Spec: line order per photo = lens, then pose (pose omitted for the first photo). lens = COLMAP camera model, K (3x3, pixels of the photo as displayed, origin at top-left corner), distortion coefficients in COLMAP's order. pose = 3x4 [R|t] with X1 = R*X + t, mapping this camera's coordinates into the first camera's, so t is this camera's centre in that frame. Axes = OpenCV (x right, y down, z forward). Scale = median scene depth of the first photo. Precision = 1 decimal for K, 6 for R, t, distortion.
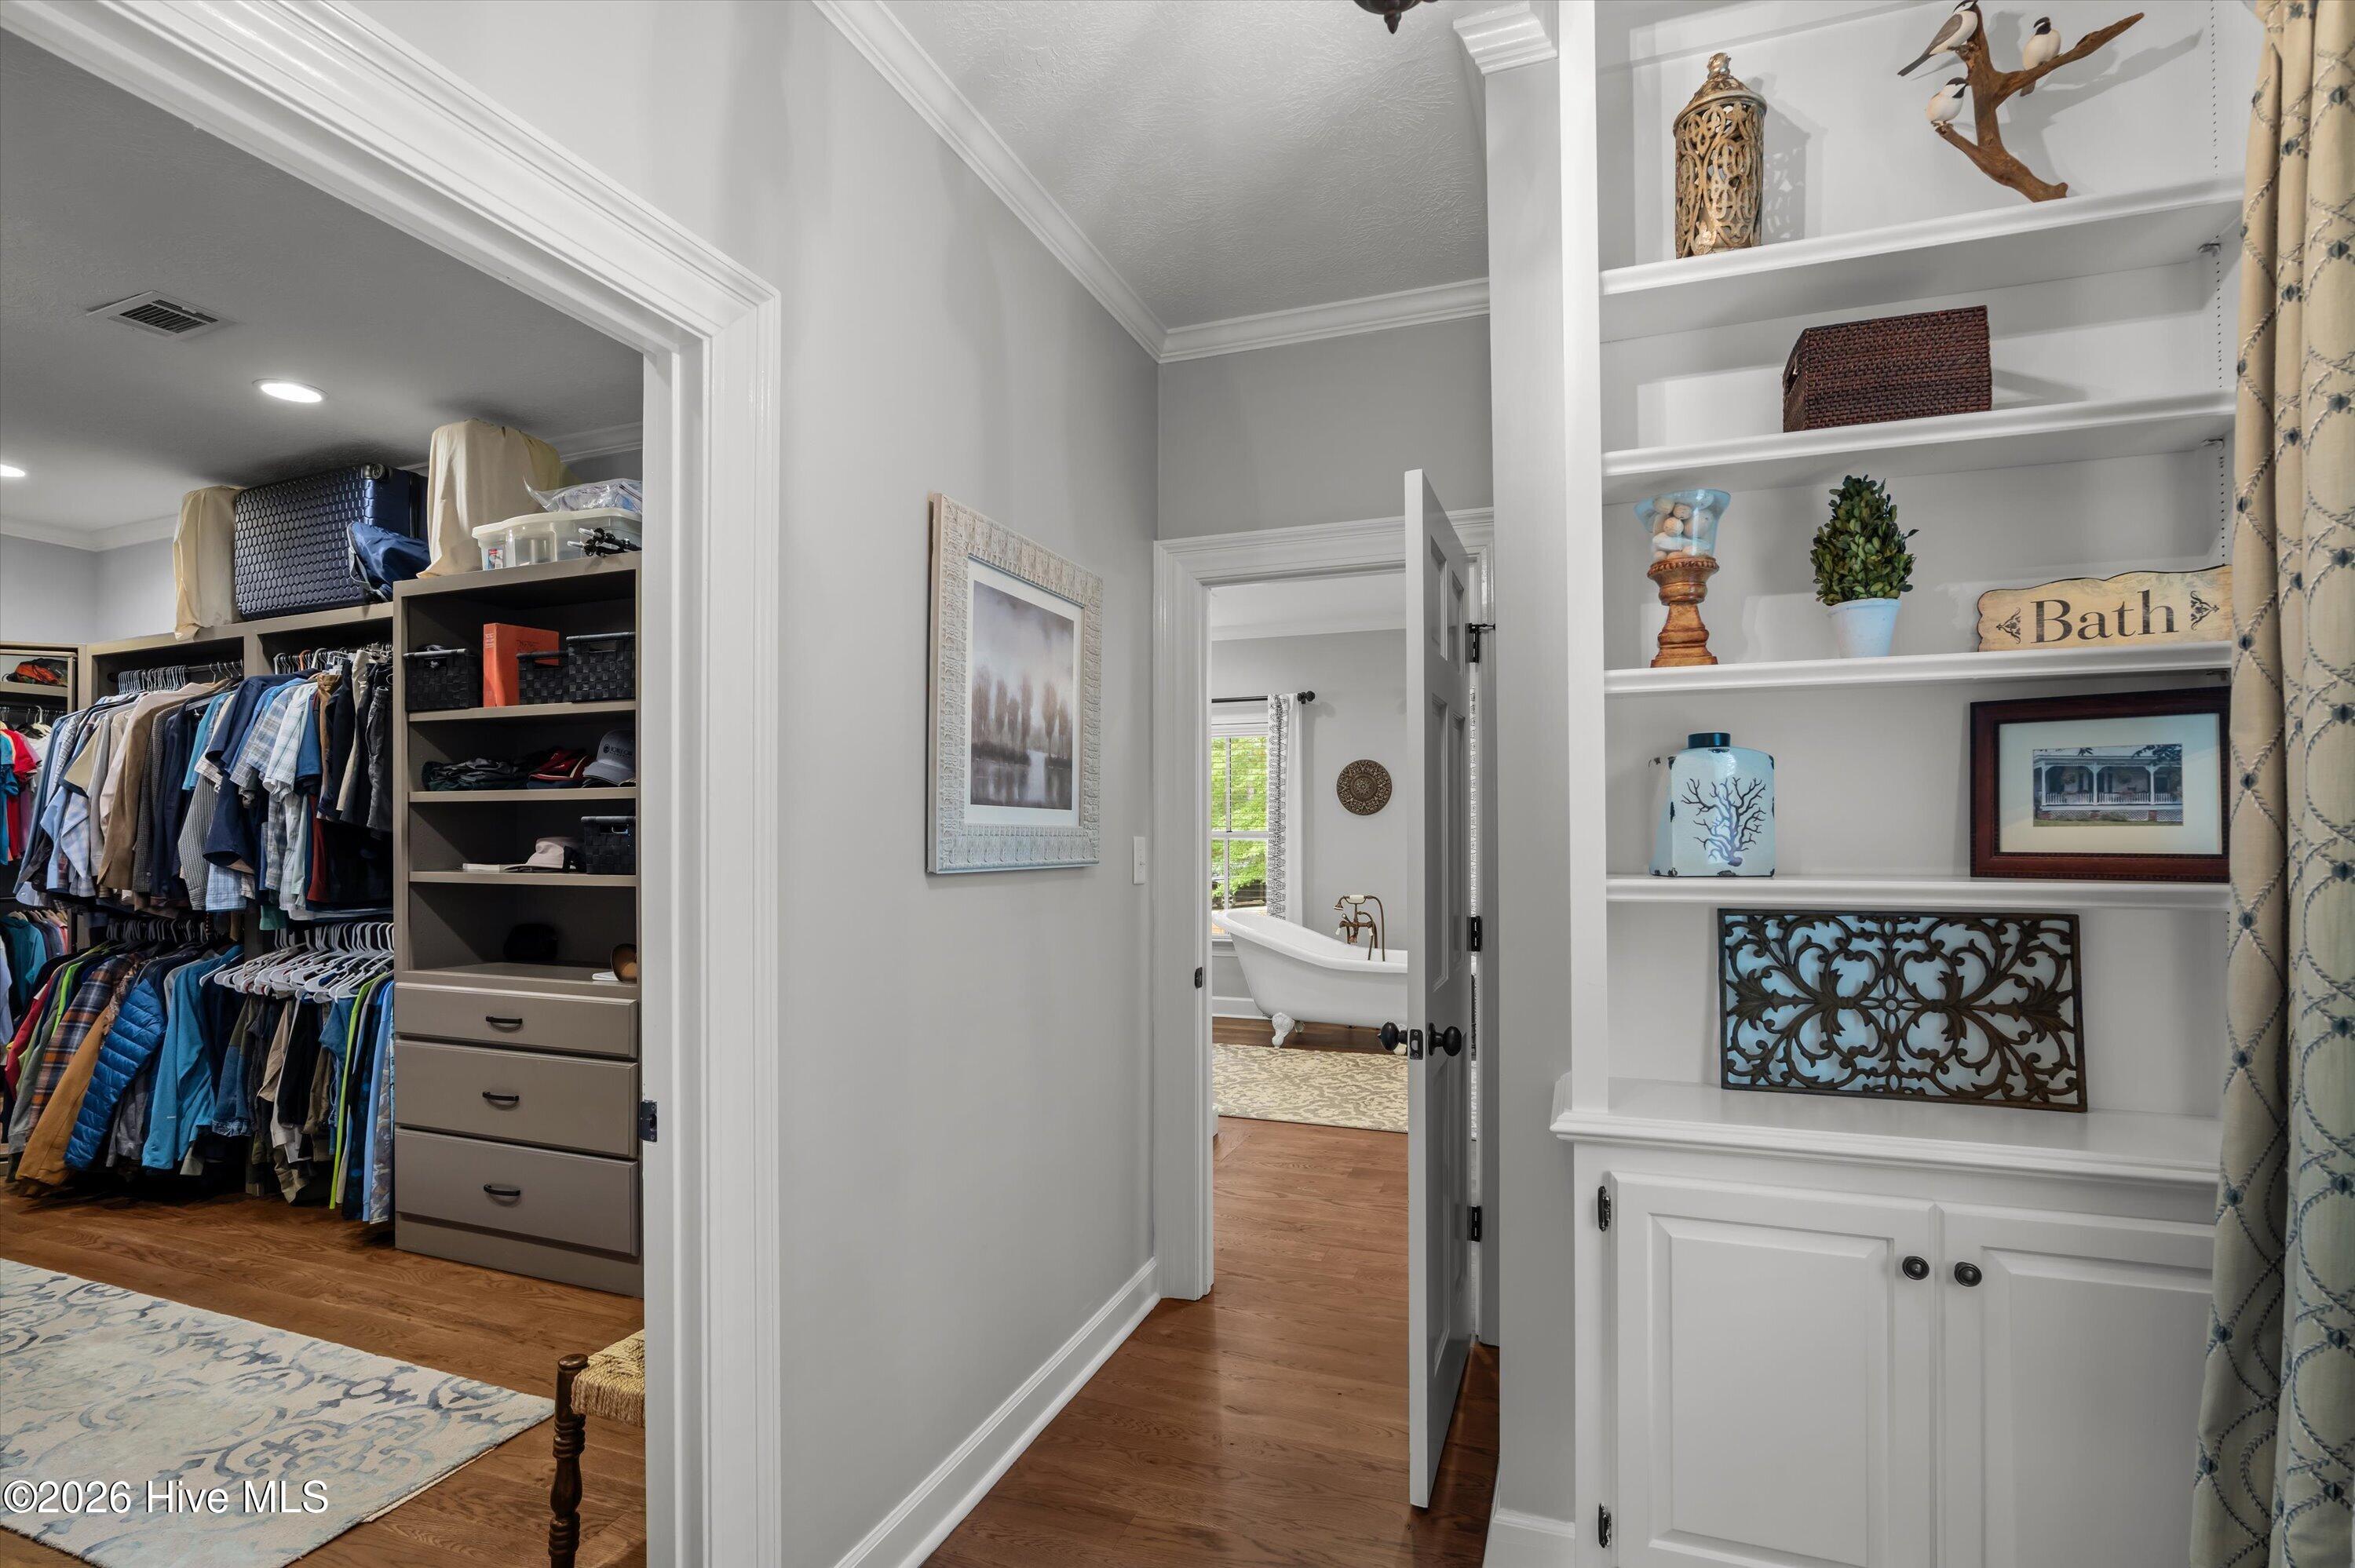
lens RADIAL K [[1122.0, 0, 1171.2], [0, 1122.0, 804.3], [0, 0, 1]] dist [-0.005362, 0.000150]
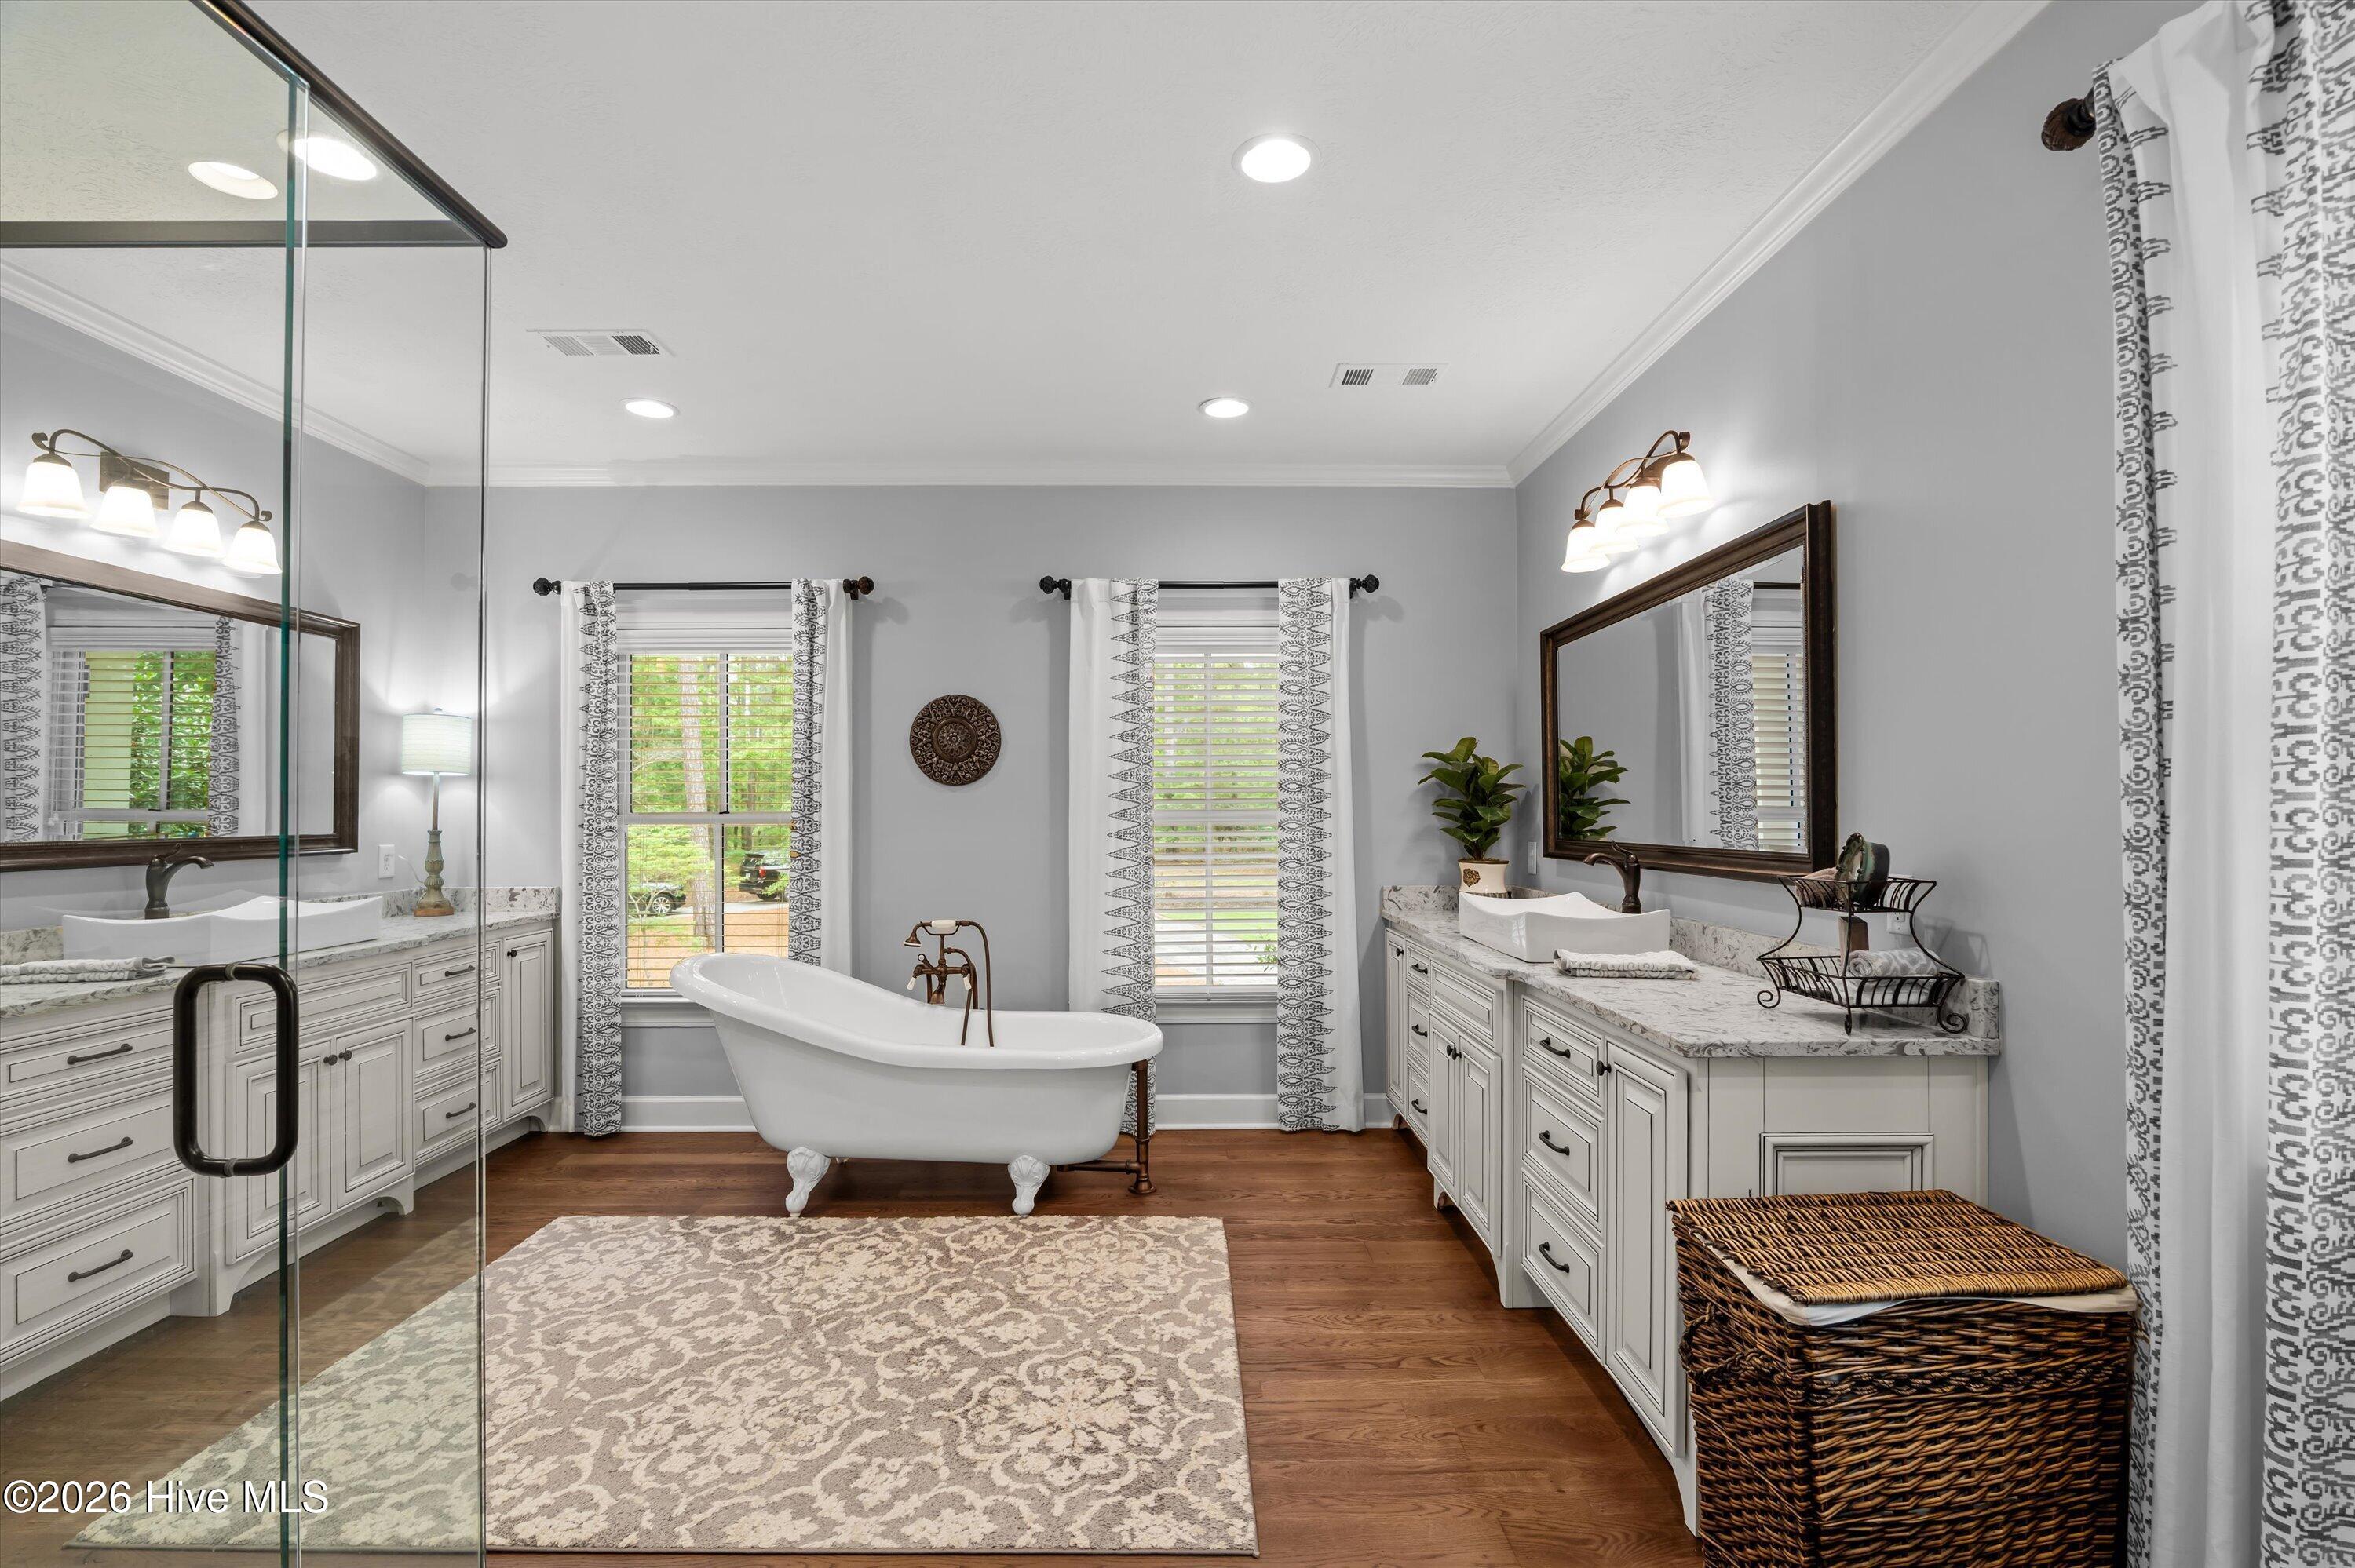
lens RADIAL K [[1122.0, 0, 1174.5], [0, 1122.0, 795.5], [0, 0, 1]] dist [-0.005362, 0.000150]
pose [[0.930261, 0.002479, 0.366890, 0.062426], [-0.005217, 0.999965, 0.006471, 0.011041], [-0.366861, -0.007933, 0.930242, 0.411290]]
